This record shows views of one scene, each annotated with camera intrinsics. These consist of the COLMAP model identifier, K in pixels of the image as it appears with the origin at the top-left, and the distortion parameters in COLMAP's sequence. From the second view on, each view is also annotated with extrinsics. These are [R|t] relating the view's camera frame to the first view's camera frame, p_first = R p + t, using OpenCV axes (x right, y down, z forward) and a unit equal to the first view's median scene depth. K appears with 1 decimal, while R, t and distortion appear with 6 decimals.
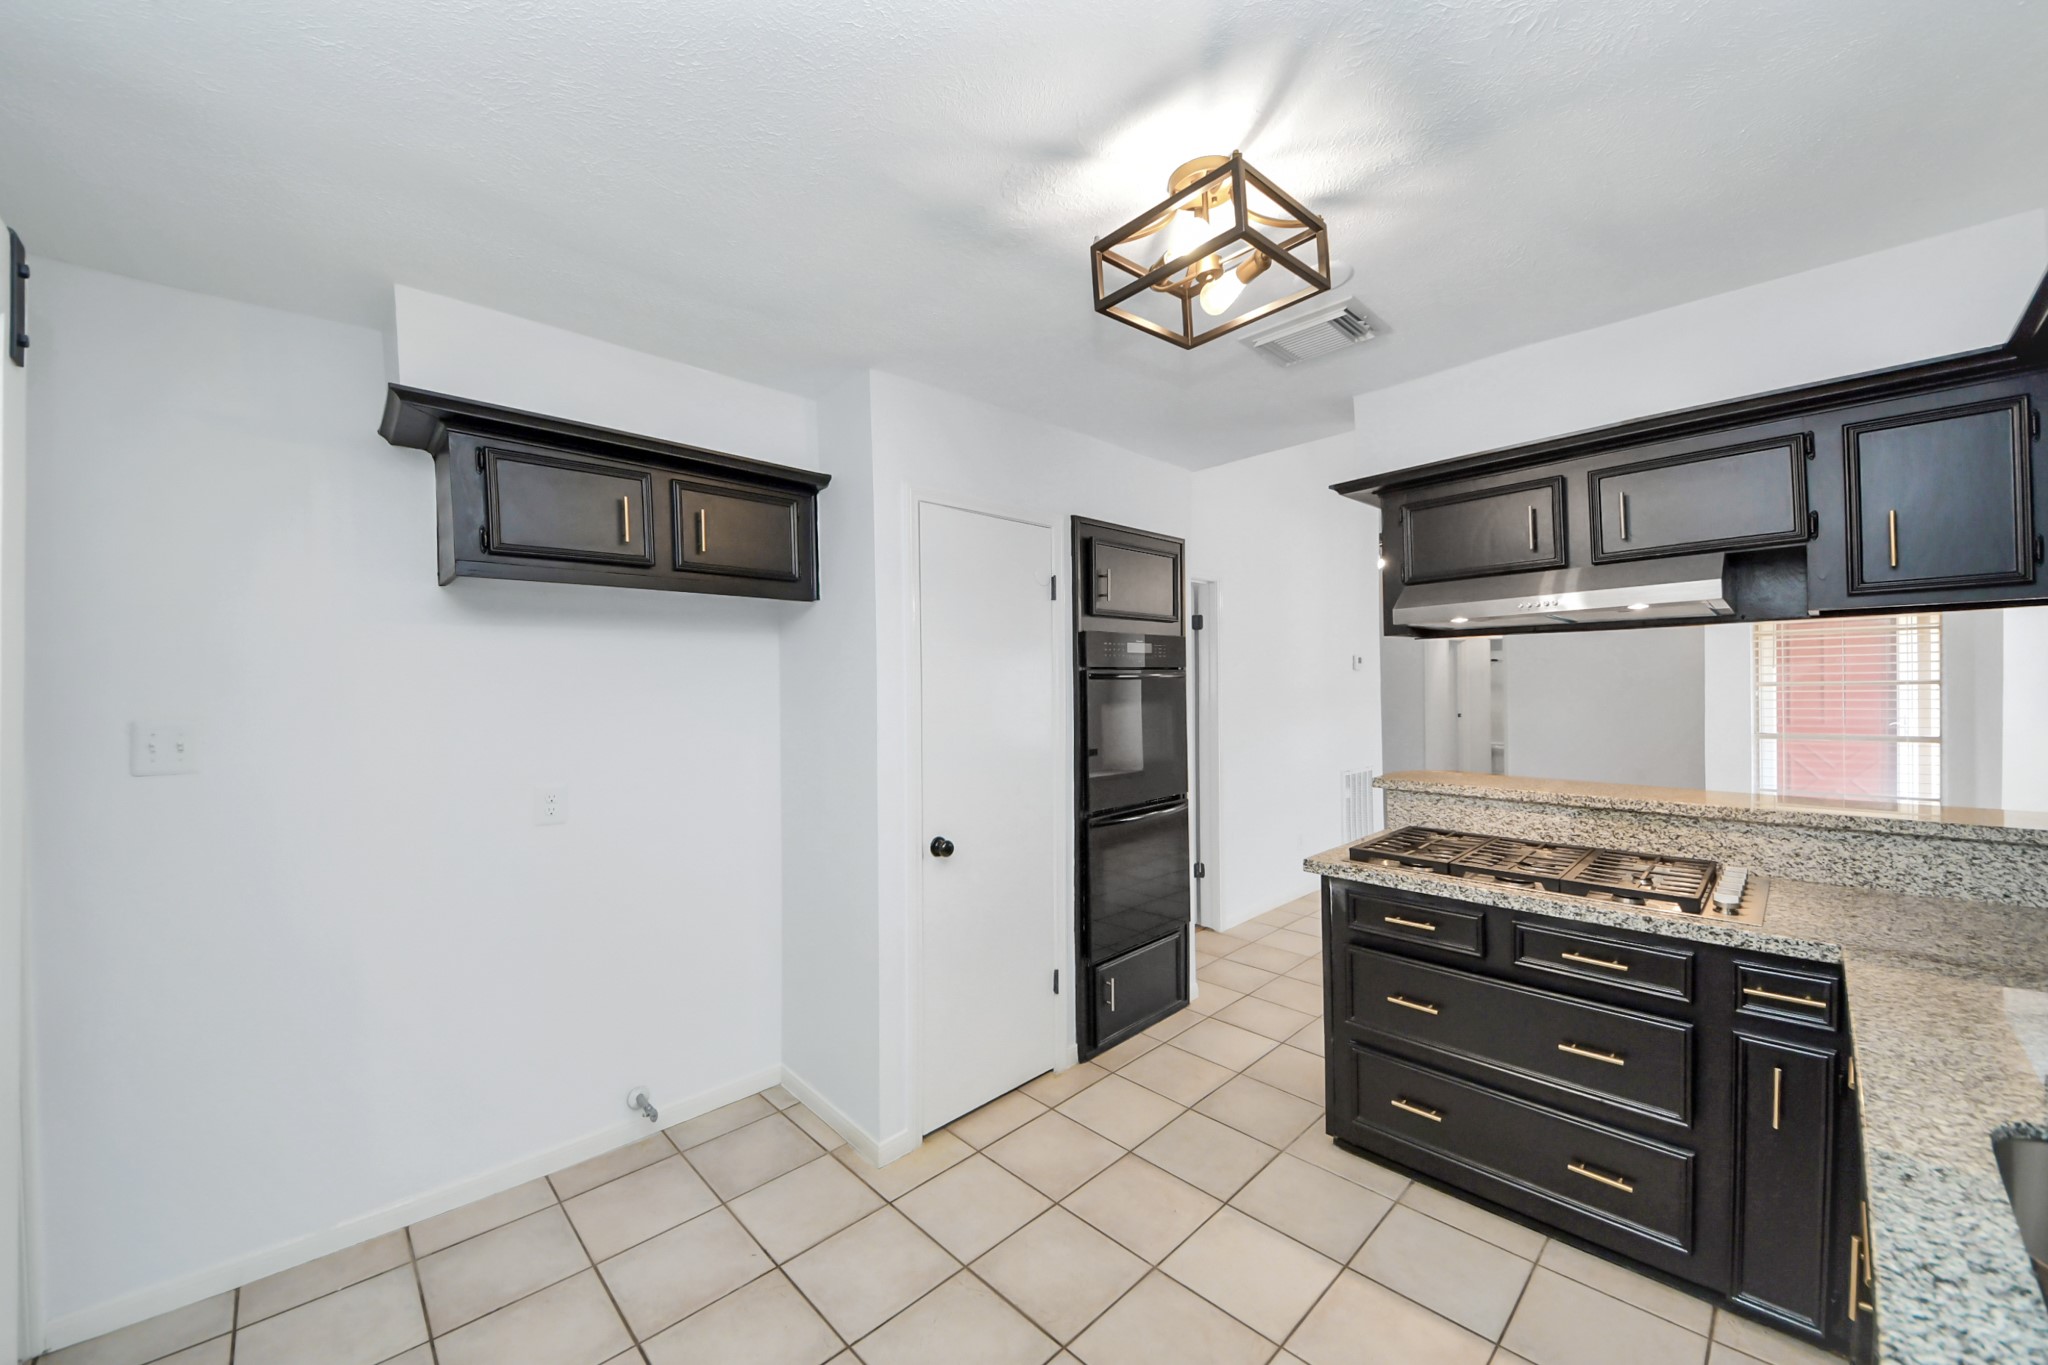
lens RADIAL K [[744.7, 0, 1020.2], [0, 744.7, 695.1], [0, 0, 1]] dist [0.046065, -0.024649]
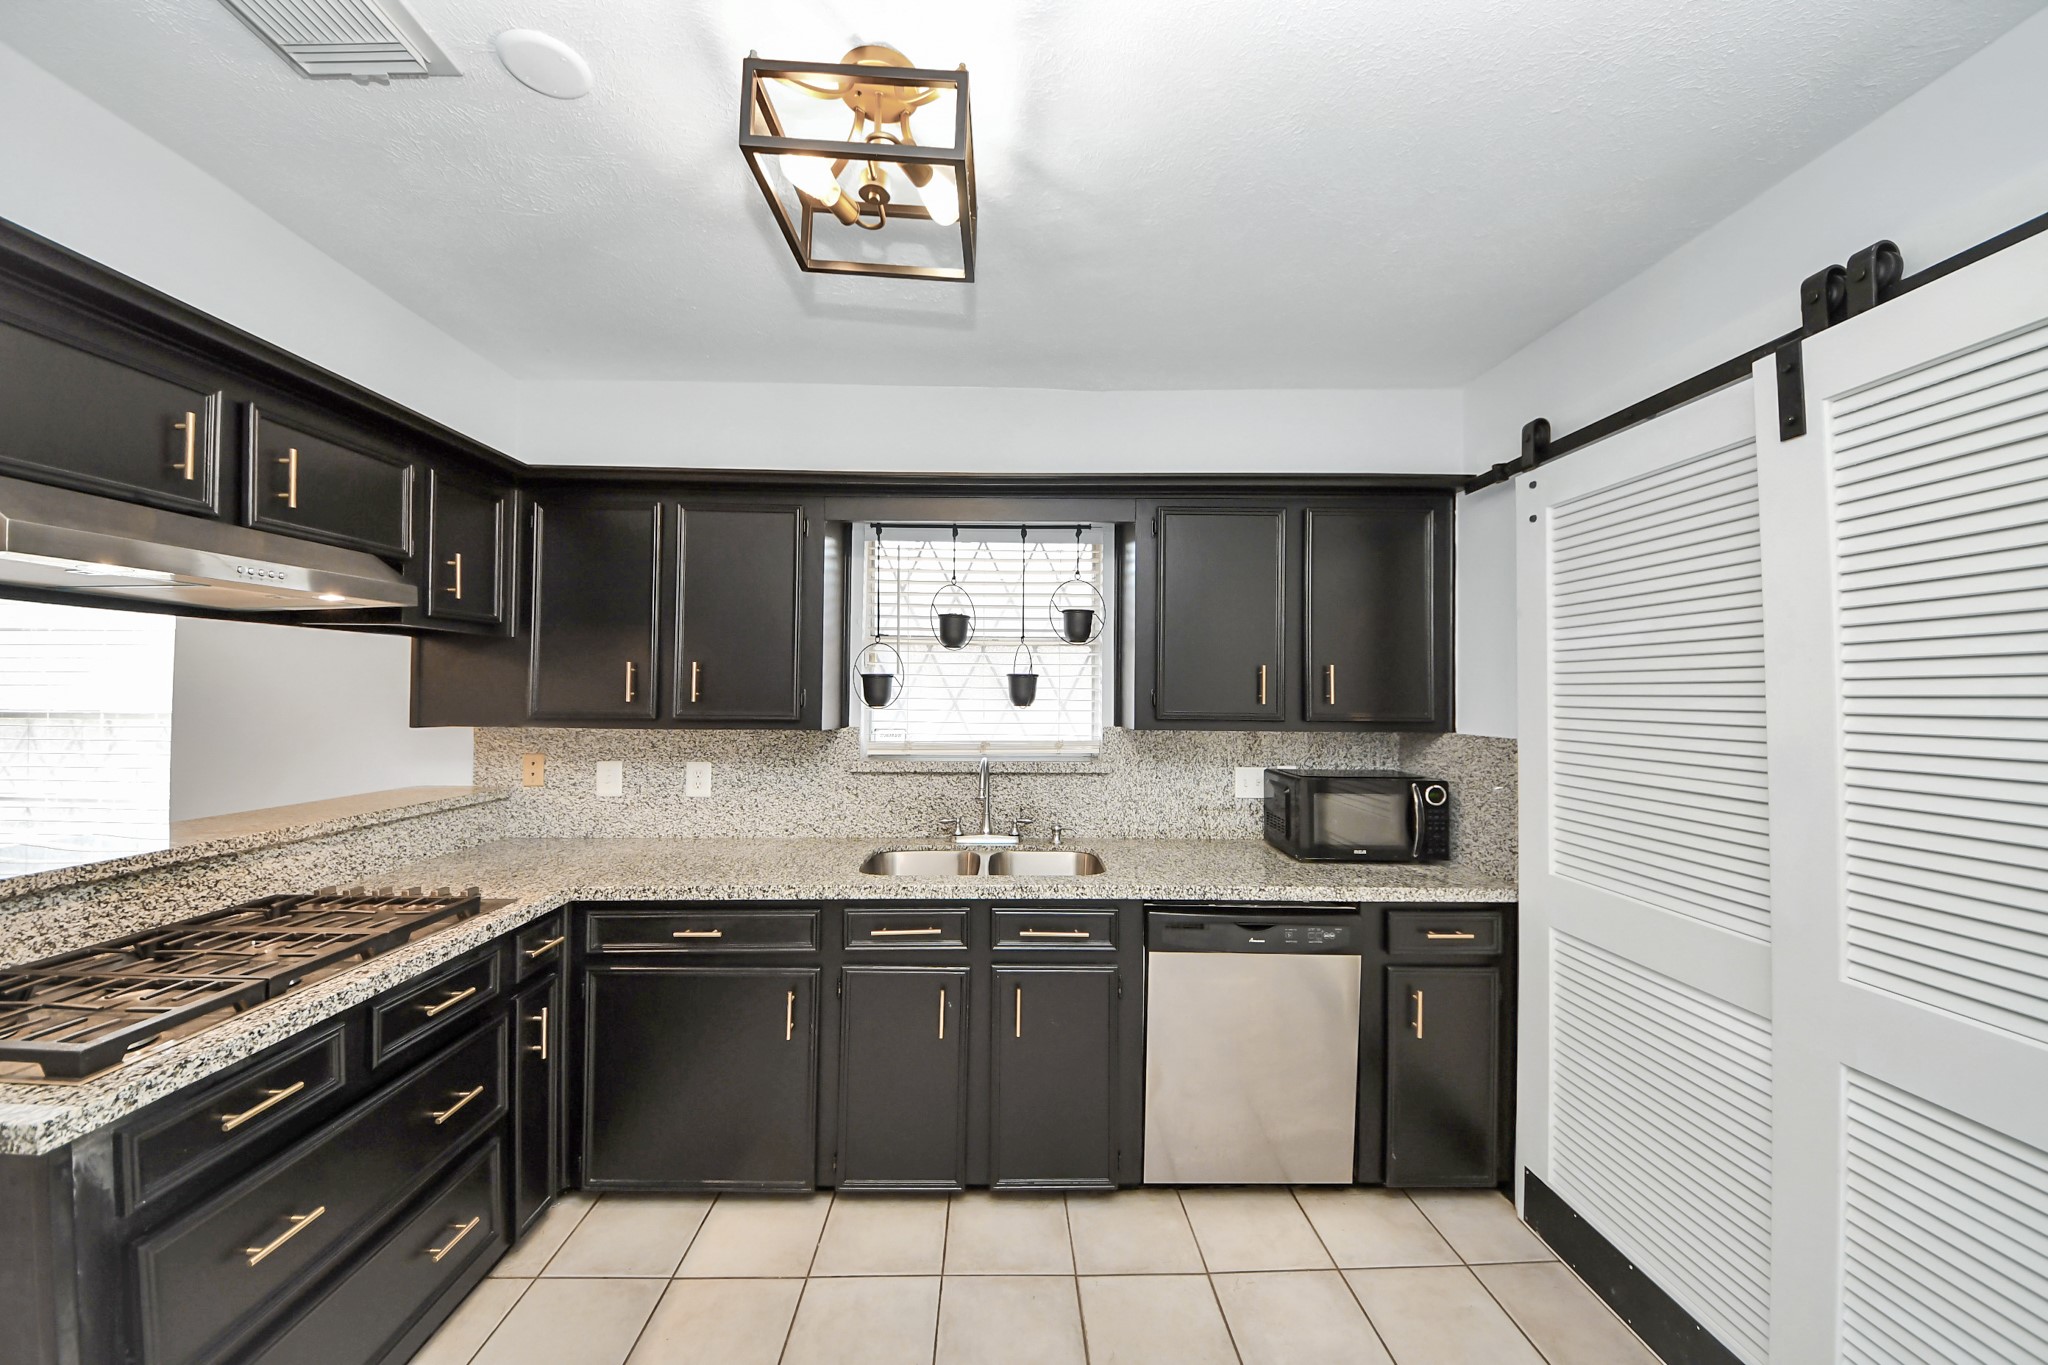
lens RADIAL K [[744.7, 0, 1020.2], [0, 744.7, 695.1], [0, 0, 1]] dist [0.046065, -0.024649]
pose [[-0.744195, 0.008150, 0.667912, -0.299192], [0.007678, 0.999964, -0.003646, -0.000301], [-0.667918, 0.002415, -0.744231, 1.064218]]
